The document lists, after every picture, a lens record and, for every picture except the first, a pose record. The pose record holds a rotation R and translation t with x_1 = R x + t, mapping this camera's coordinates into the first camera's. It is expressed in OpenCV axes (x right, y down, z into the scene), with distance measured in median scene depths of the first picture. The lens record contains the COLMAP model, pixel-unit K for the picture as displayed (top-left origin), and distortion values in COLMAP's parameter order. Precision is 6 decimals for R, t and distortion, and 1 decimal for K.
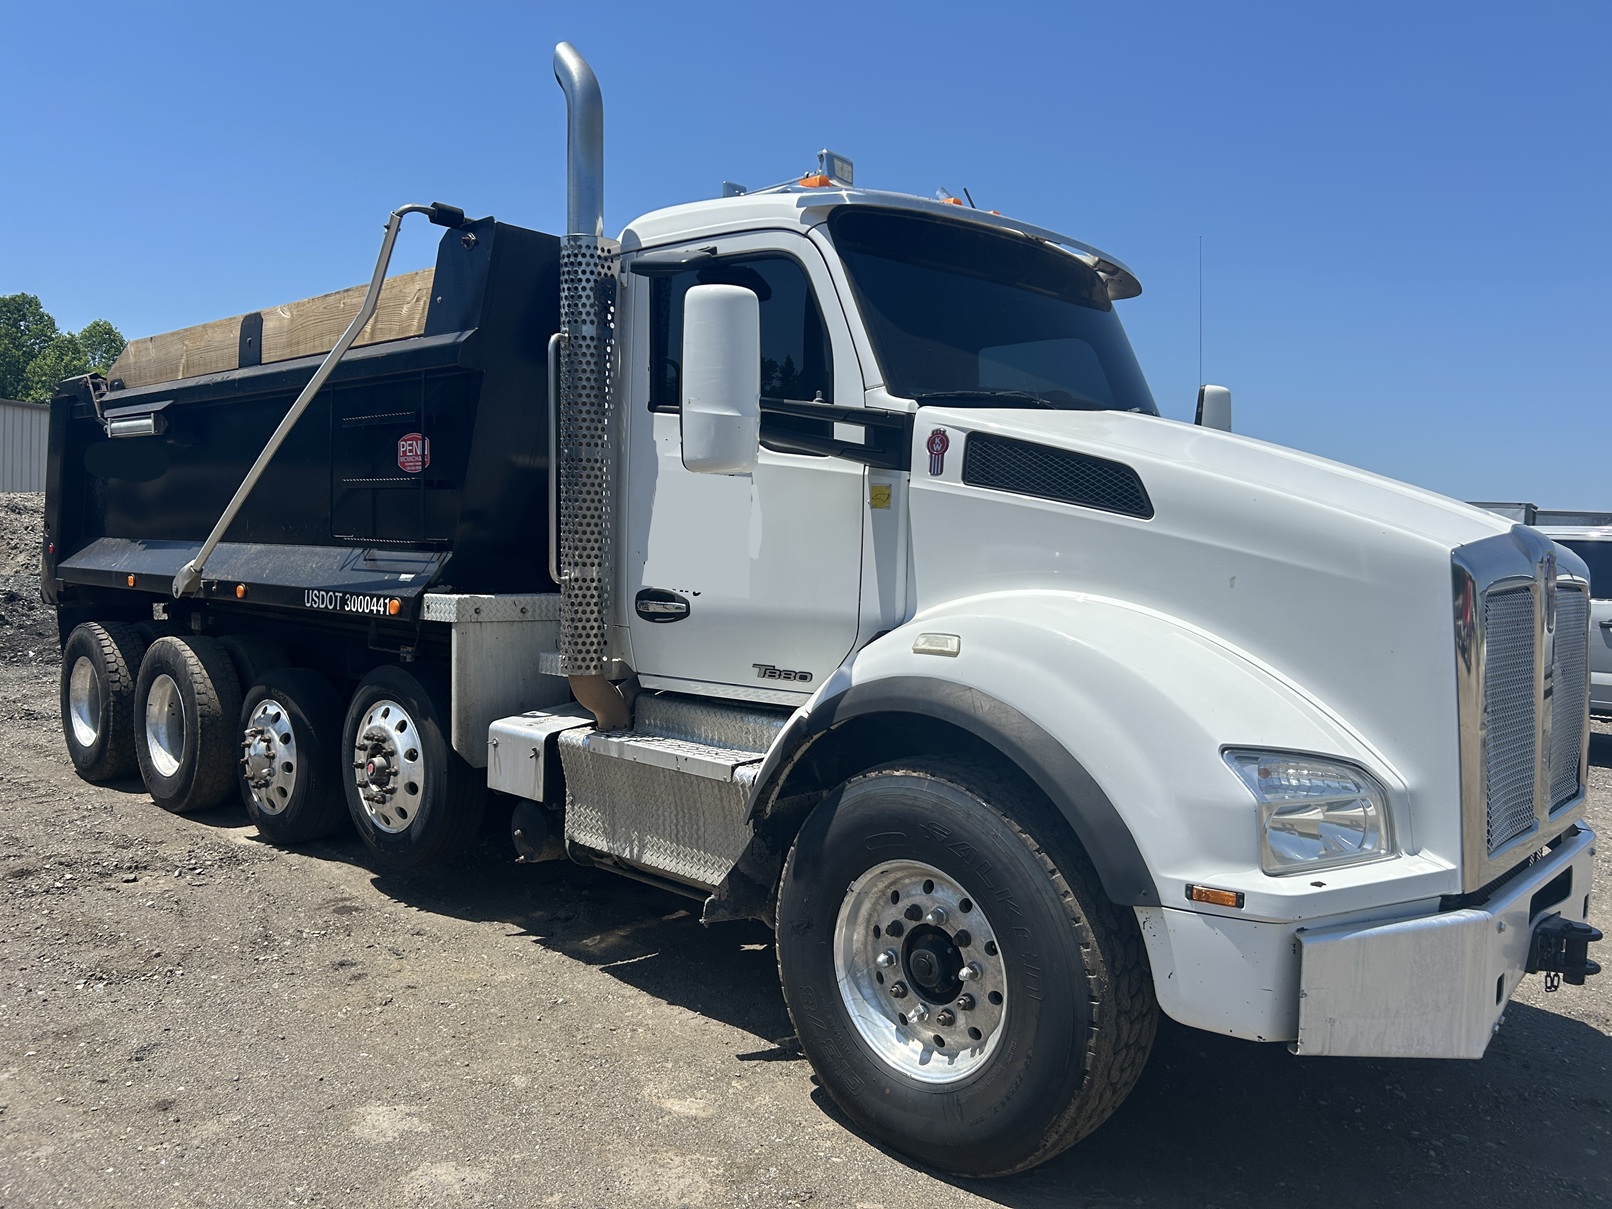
lens RADIAL K [[1229.6, 0, 753.1], [0, 1229.6, 574.4], [0, 0, 1]] dist [0.110910, -0.241051]
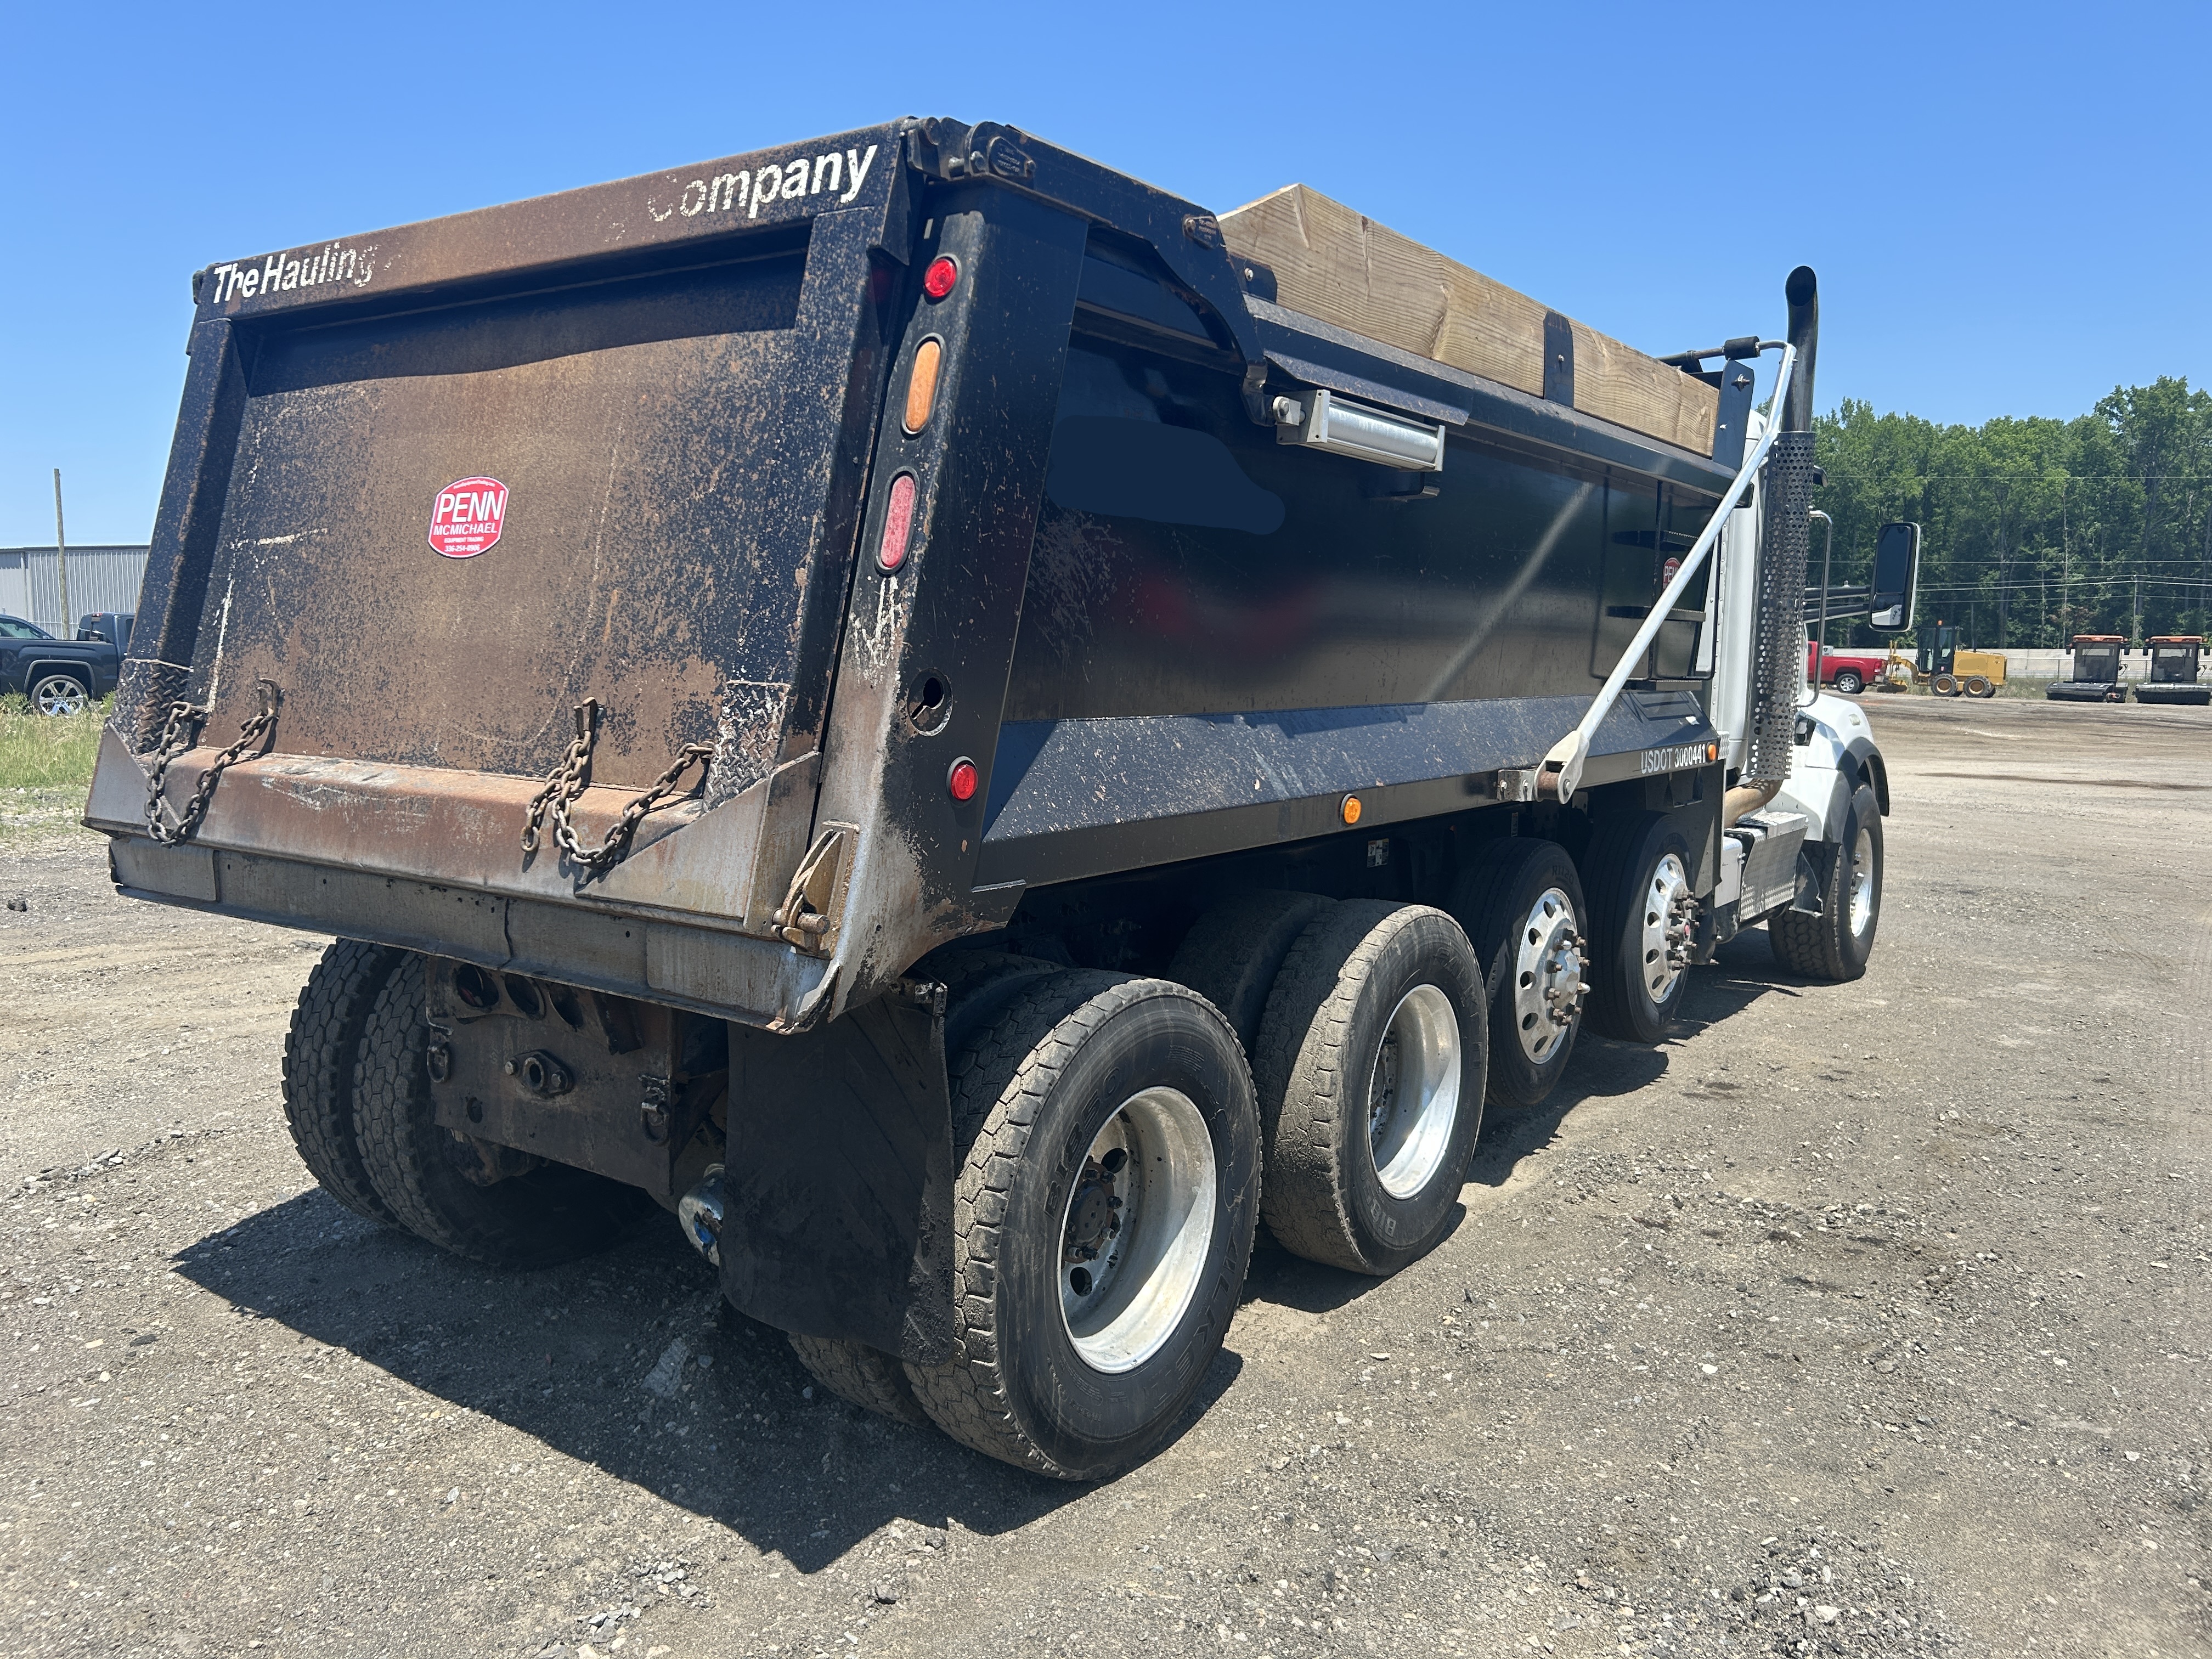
lens RADIAL K [[1655.1, 0, 1109.3], [0, 1655.1, 819.4], [0, 0, 1]] dist [0.087154, -0.074458]
pose [[-0.138858, -0.144656, 0.979690, -1.808234], [-0.011279, 0.989441, 0.144497, -0.123361], [-0.990248, 0.009014, -0.139023, 2.010111]]
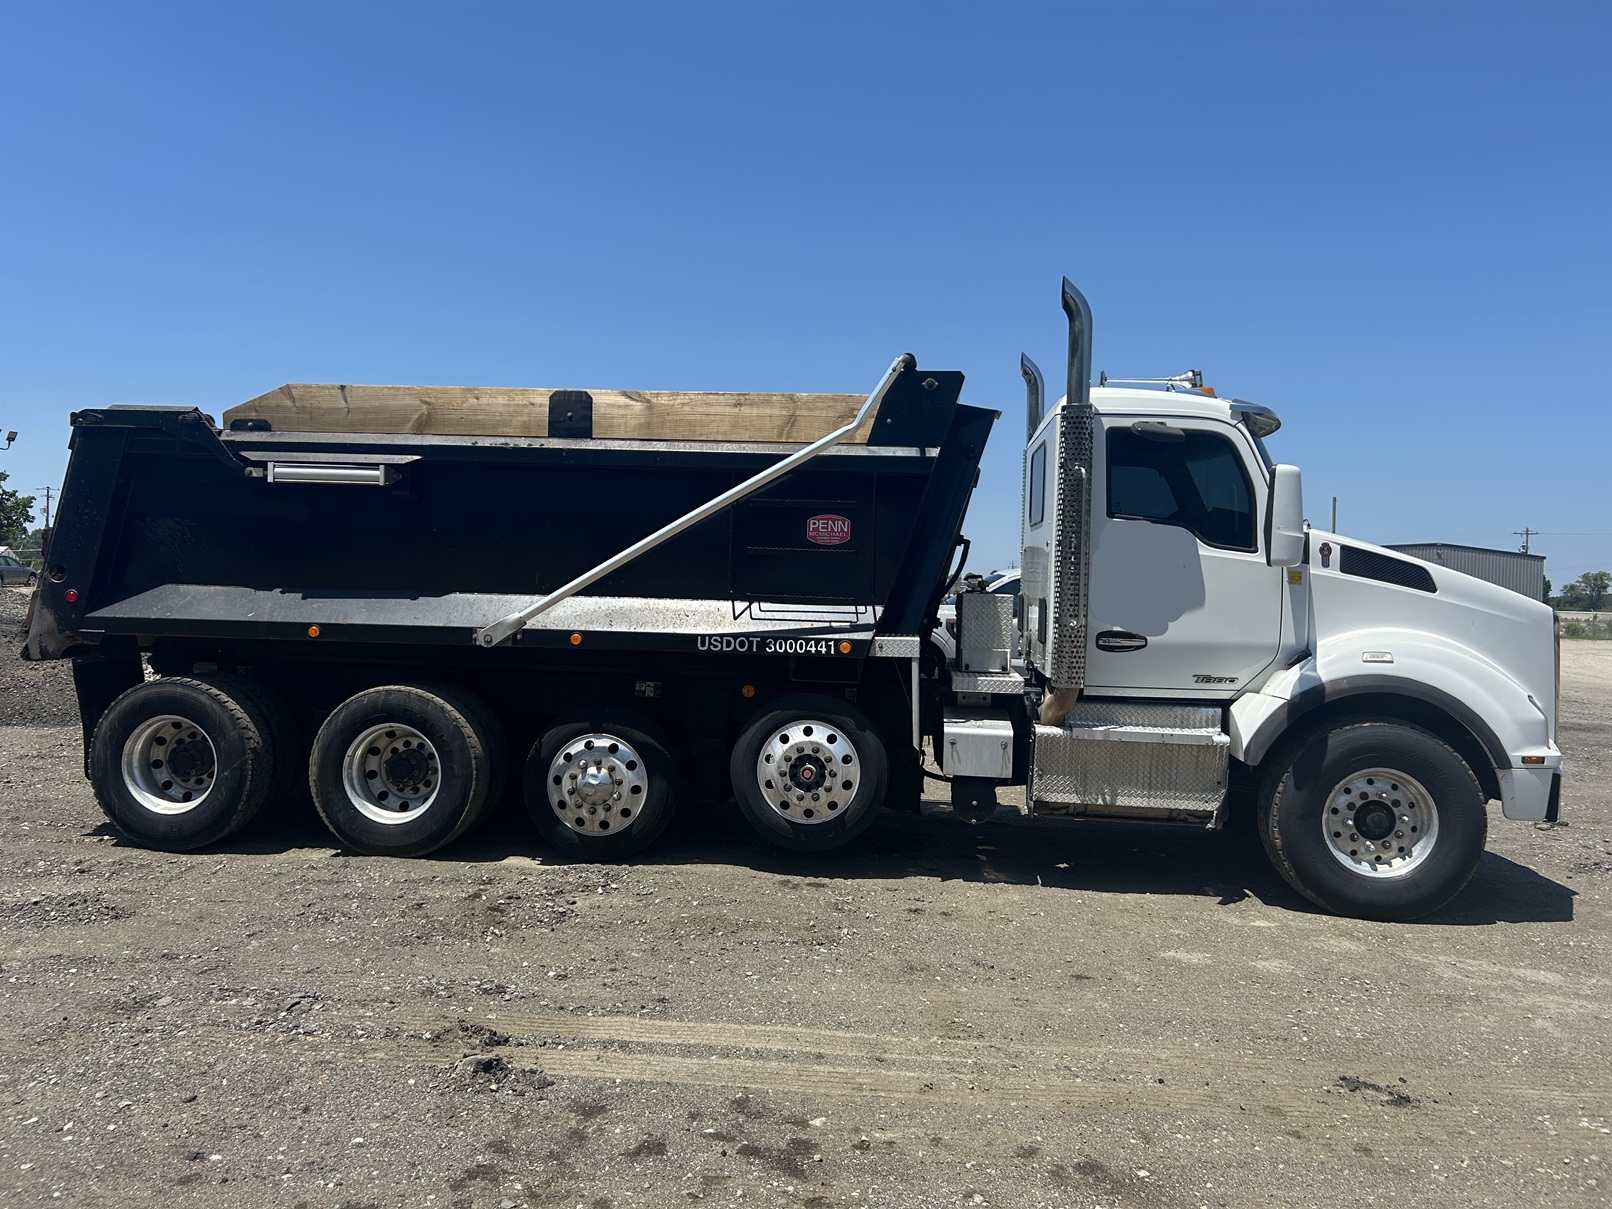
lens RADIAL K [[1247.0, 0, 798.2], [0, 1247.0, 567.1], [0, 0, 1]] dist [0.055533, -0.076332]
pose [[0.793612, 0.002645, 0.608418, -1.398184], [0.006484, 0.999897, -0.012805, -0.052409], [-0.608389, 0.014107, 0.793514, -0.023212]]
